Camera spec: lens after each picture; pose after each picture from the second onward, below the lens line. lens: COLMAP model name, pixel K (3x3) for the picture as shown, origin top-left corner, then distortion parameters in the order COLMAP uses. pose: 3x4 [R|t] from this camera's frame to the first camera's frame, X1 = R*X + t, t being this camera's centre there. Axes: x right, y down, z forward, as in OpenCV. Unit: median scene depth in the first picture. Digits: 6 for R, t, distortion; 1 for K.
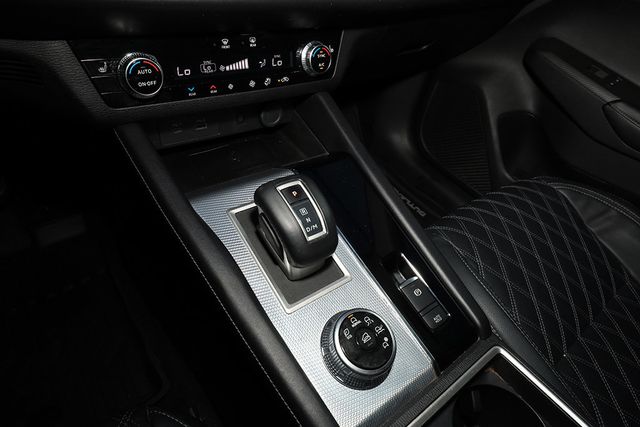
lens RADIAL K [[362.0, 0, 320.1], [0, 362.0, 213.0], [0, 0, 1]] dist [-0.002075, -0.000279]
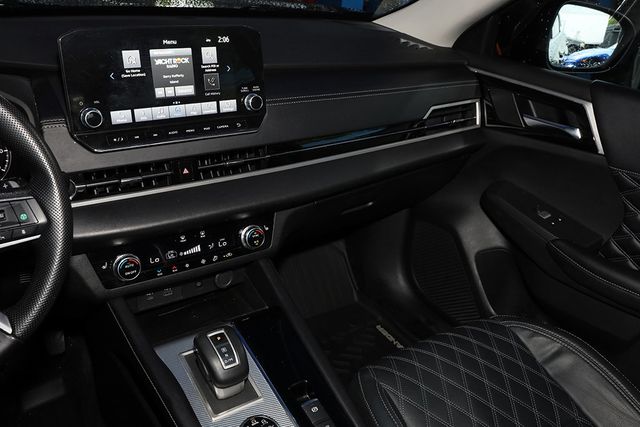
lens RADIAL K [[536.5, 0, 317.8], [0, 536.5, 215.2], [0, 0, 1]] dist [-0.029435, 0.002879]
pose [[0.992937, -0.080734, -0.086942, 0.444906], [0.050315, 0.950159, -0.307680, 0.127932], [0.107449, 0.301132, 0.947510, -0.957413]]
